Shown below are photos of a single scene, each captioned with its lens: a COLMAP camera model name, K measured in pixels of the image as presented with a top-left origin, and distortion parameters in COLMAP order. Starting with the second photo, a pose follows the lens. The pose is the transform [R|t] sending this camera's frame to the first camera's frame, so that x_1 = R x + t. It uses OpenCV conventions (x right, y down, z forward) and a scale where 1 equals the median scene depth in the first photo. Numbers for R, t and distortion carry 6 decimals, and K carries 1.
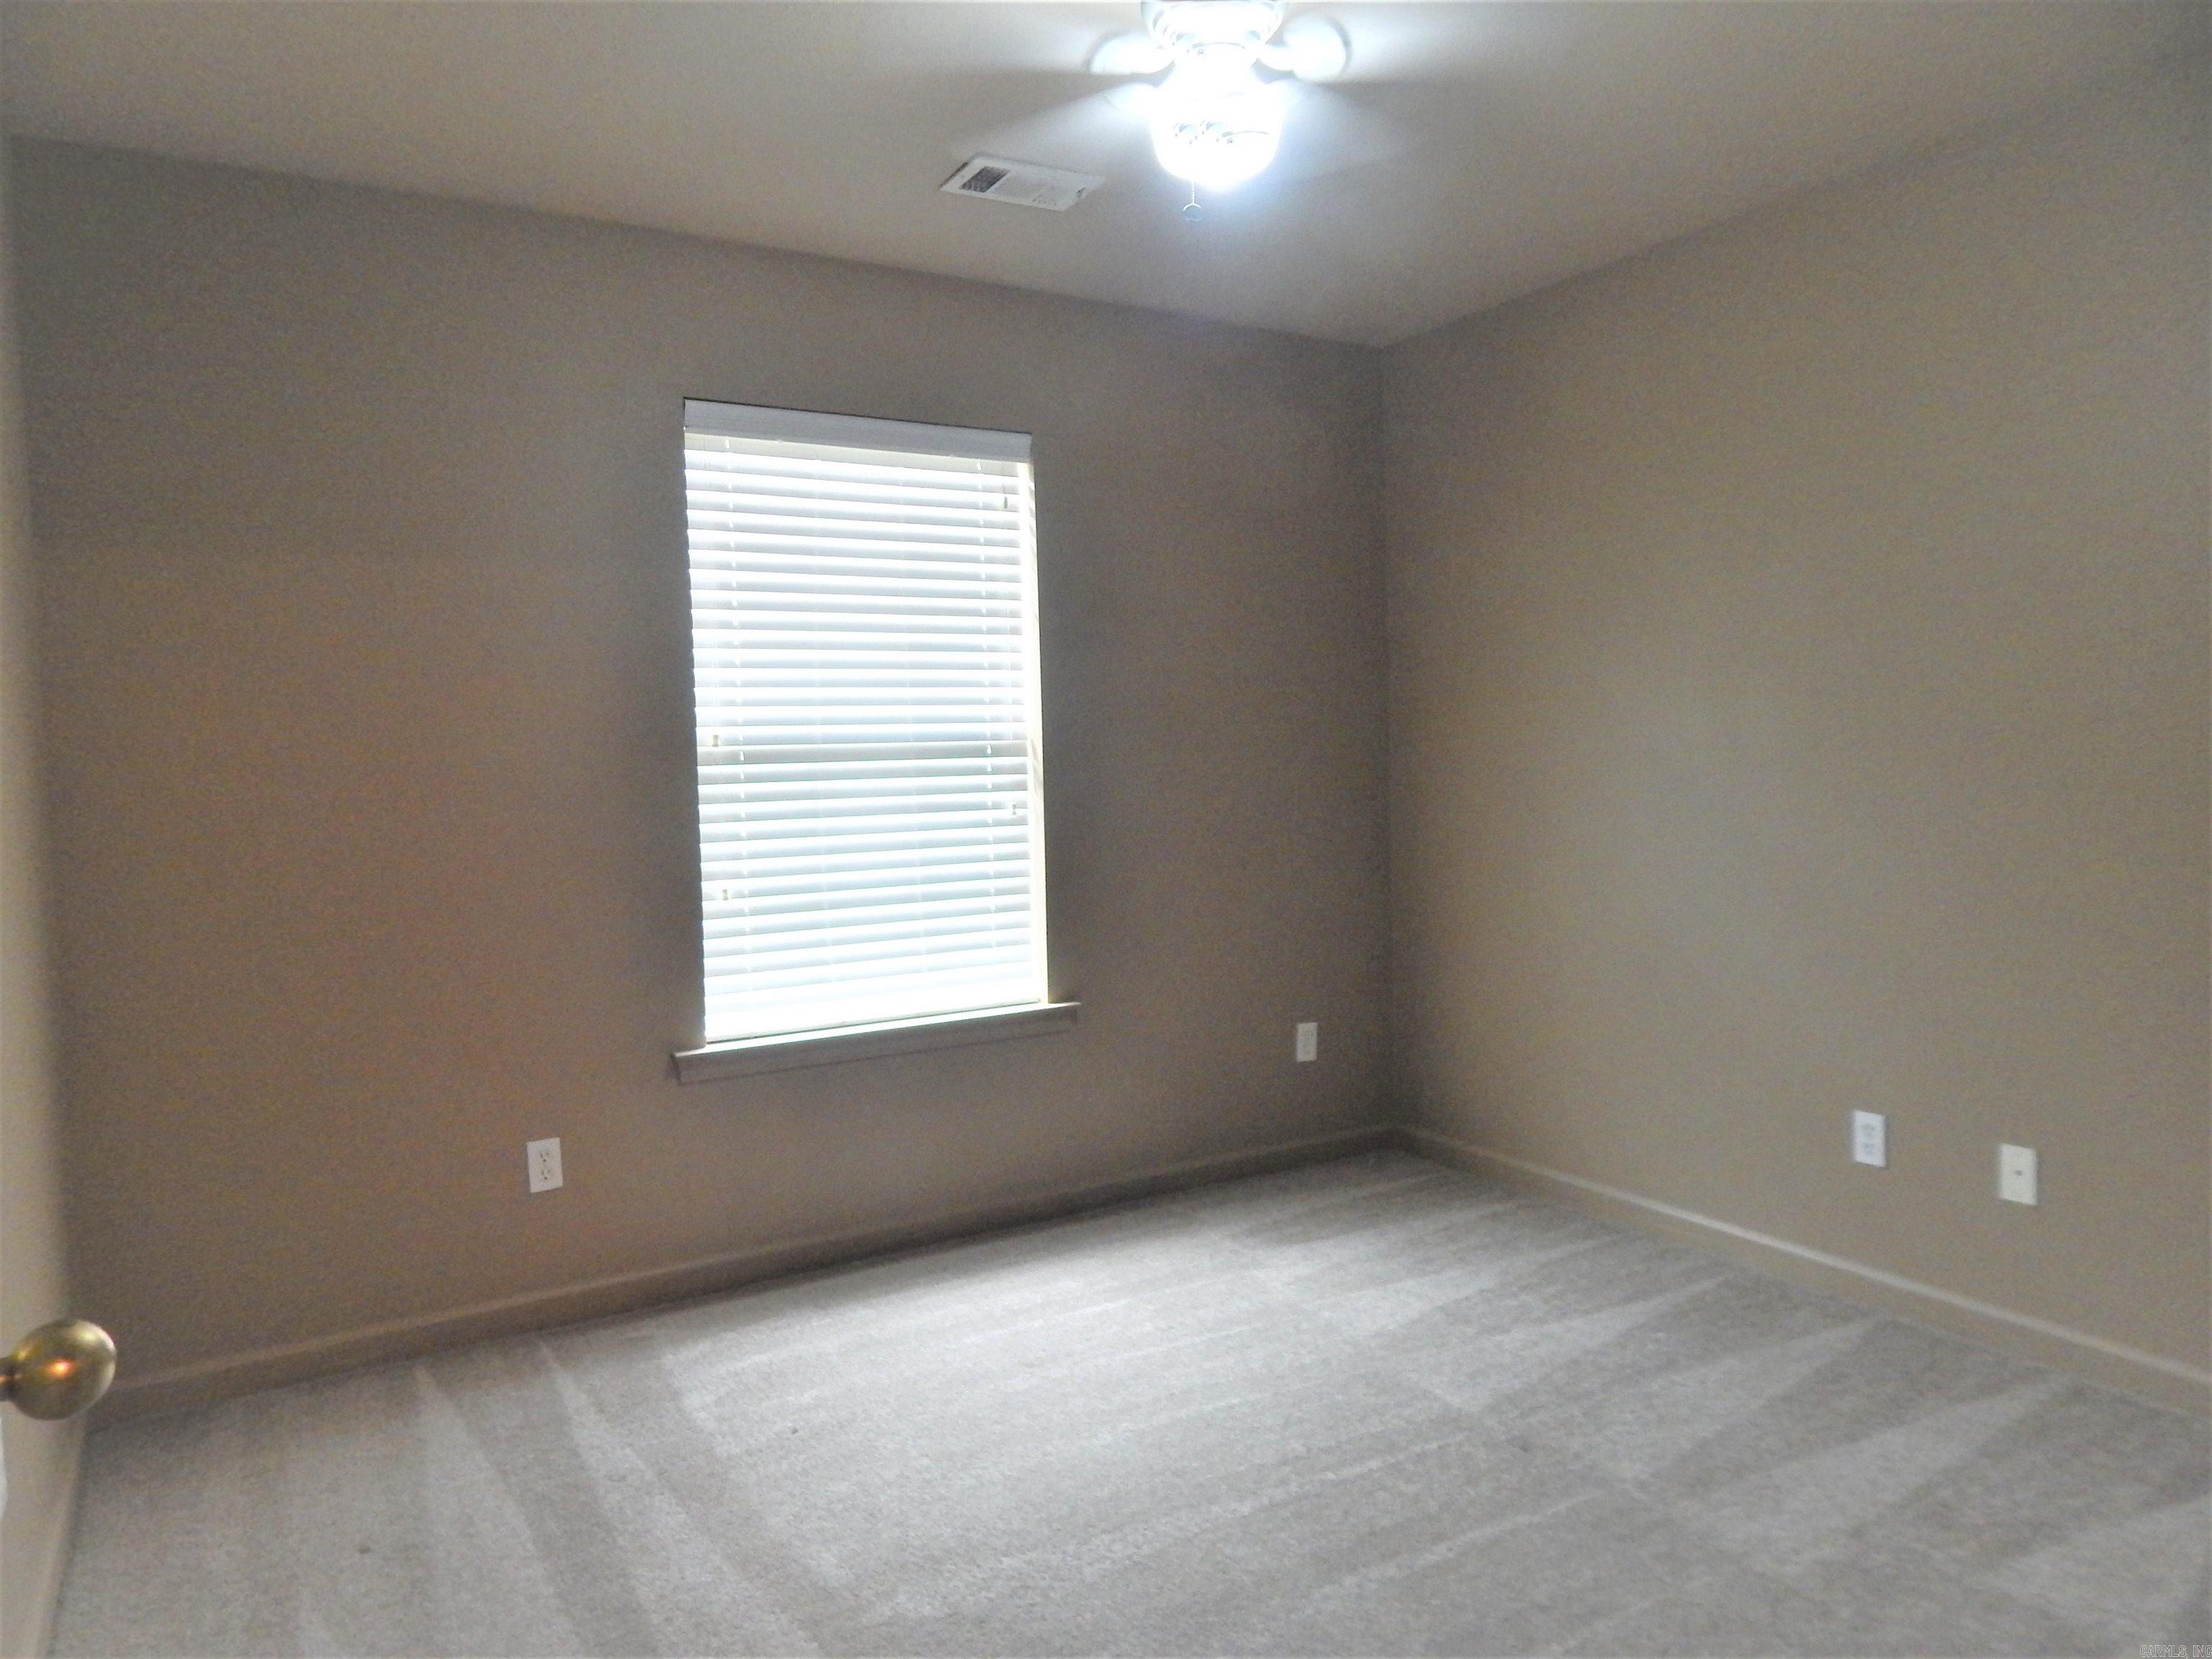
lens RADIAL K [[1493.3, 0, 1108.7], [0, 1493.3, 836.4], [0, 0, 1]] dist [0.023759, -0.006733]
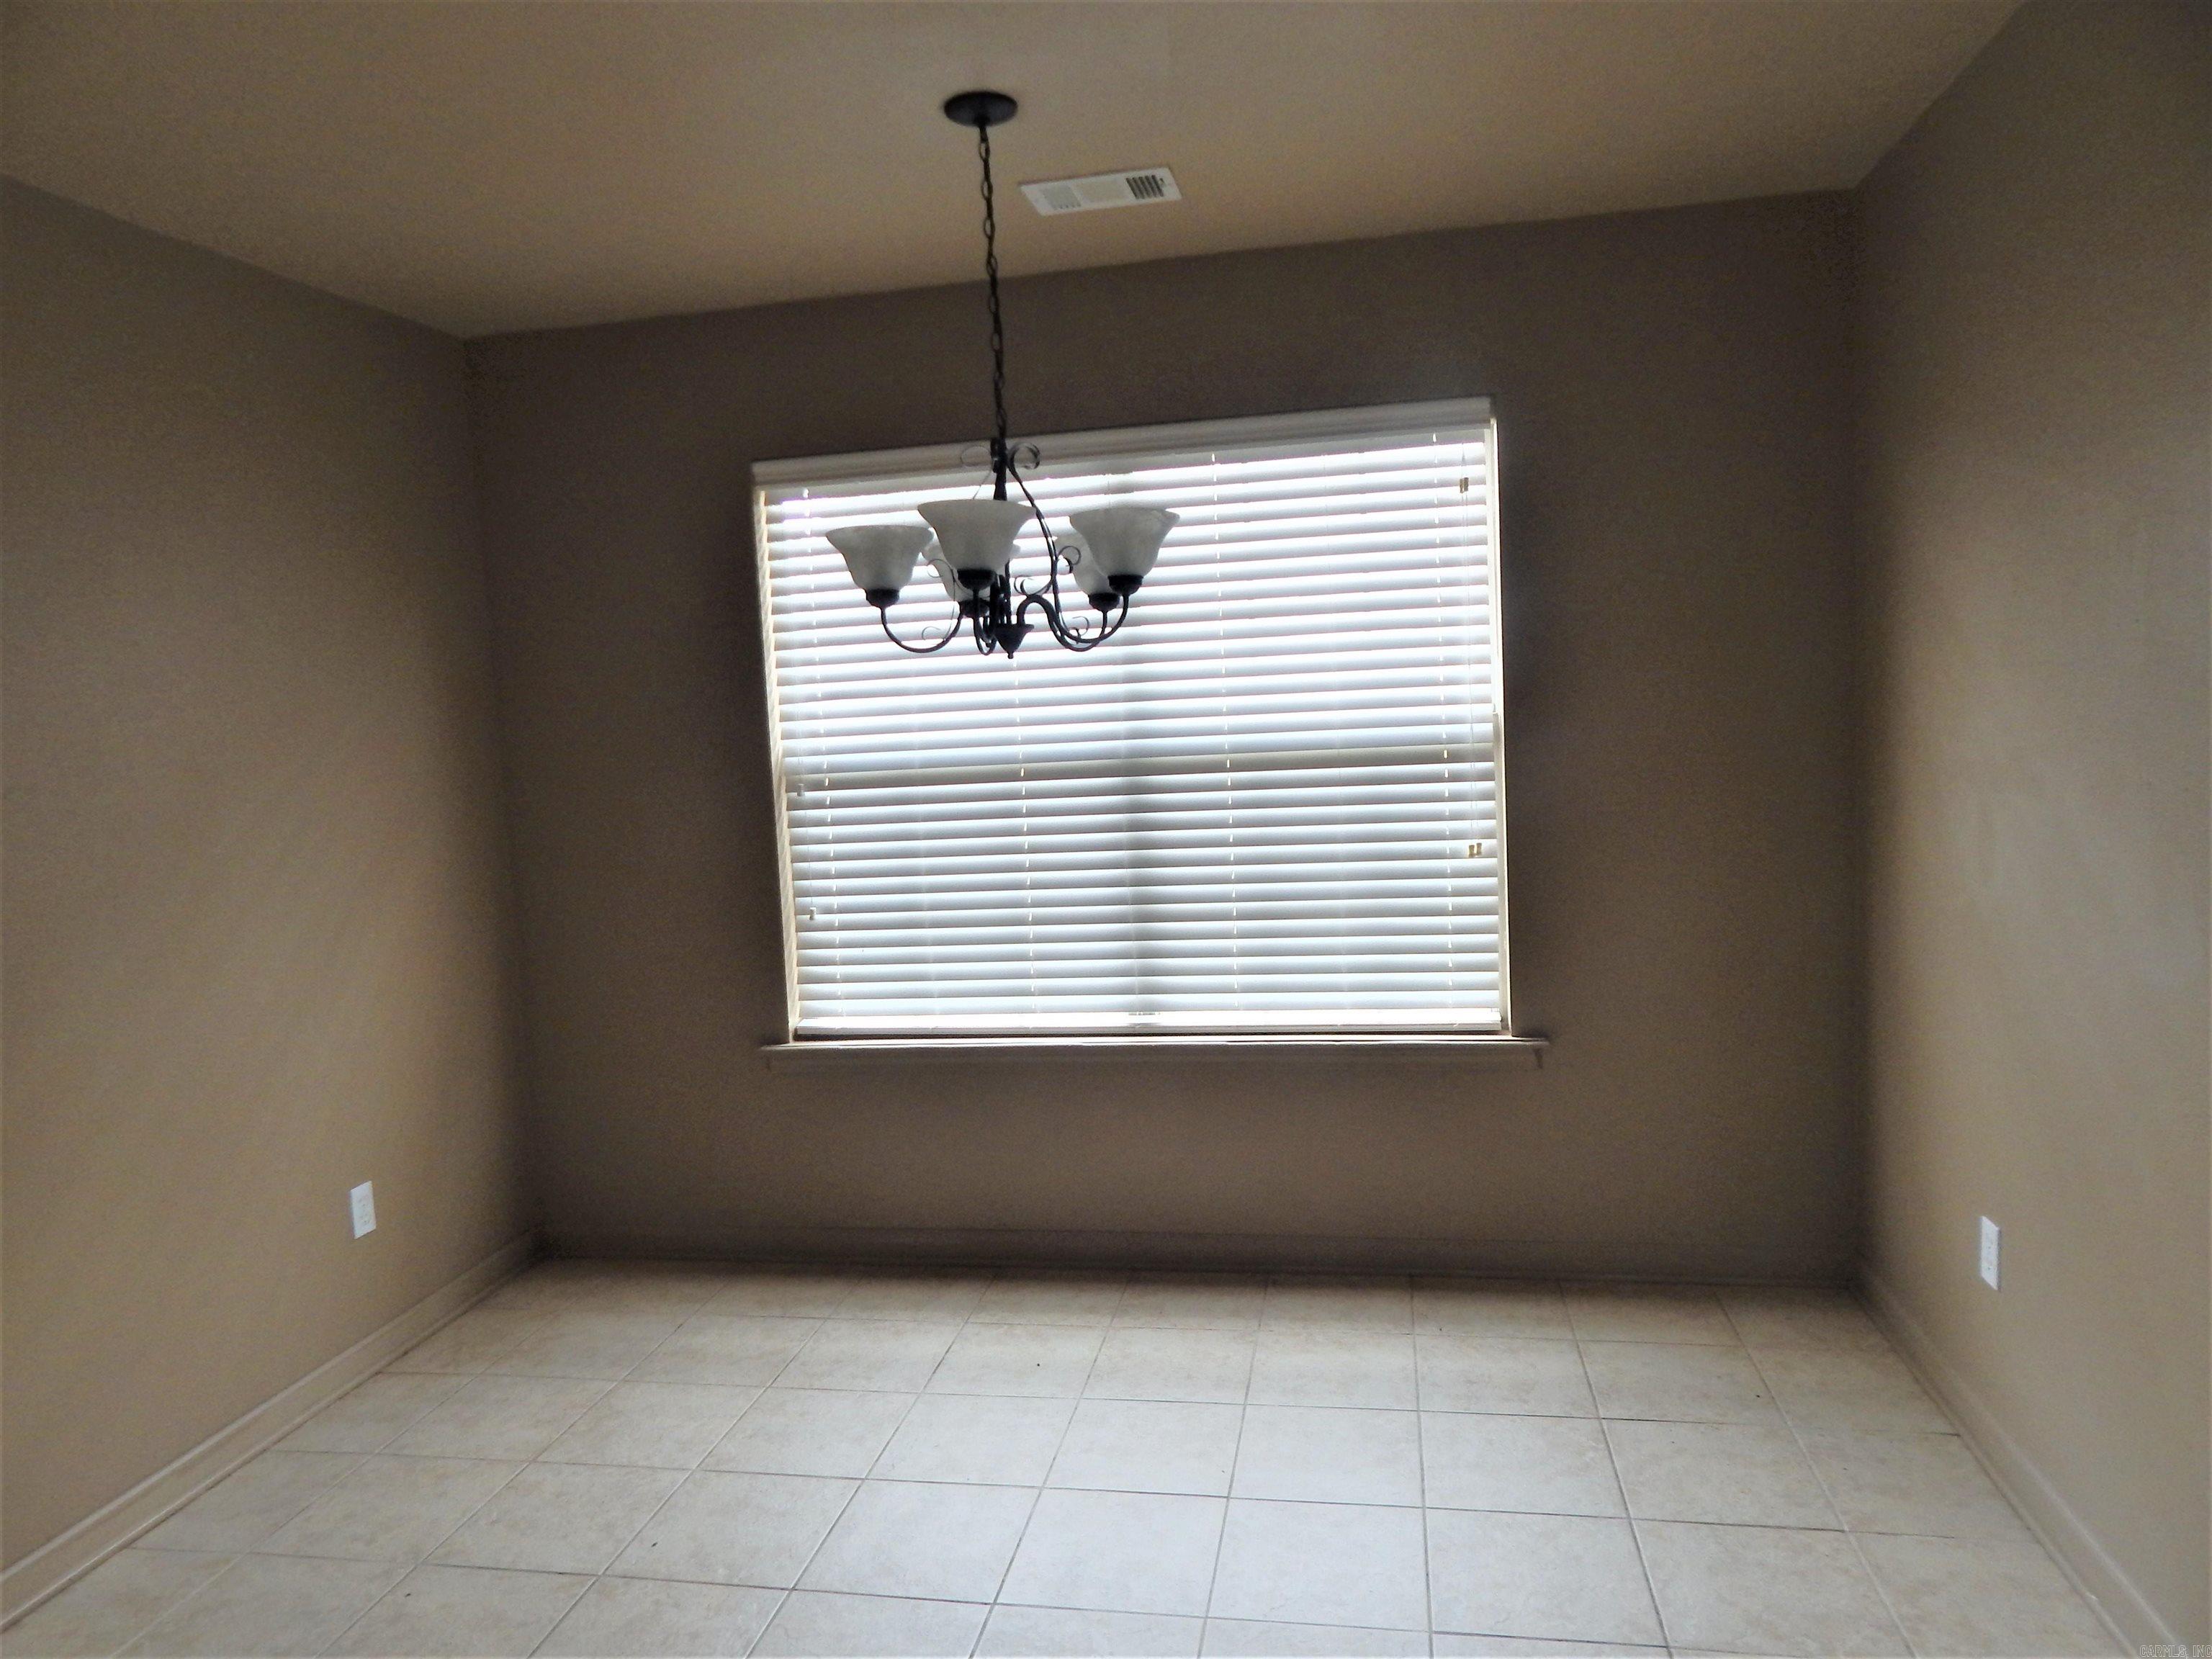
lens RADIAL K [[1493.3, 0, 1108.7], [0, 1493.3, 836.4], [0, 0, 1]] dist [0.023759, -0.006733]
pose [[0.742417, 0.024148, -0.669503, 0.387168], [-0.015397, 0.999701, 0.018984, -0.022878], [0.669761, -0.003786, 0.742567, 0.195520]]
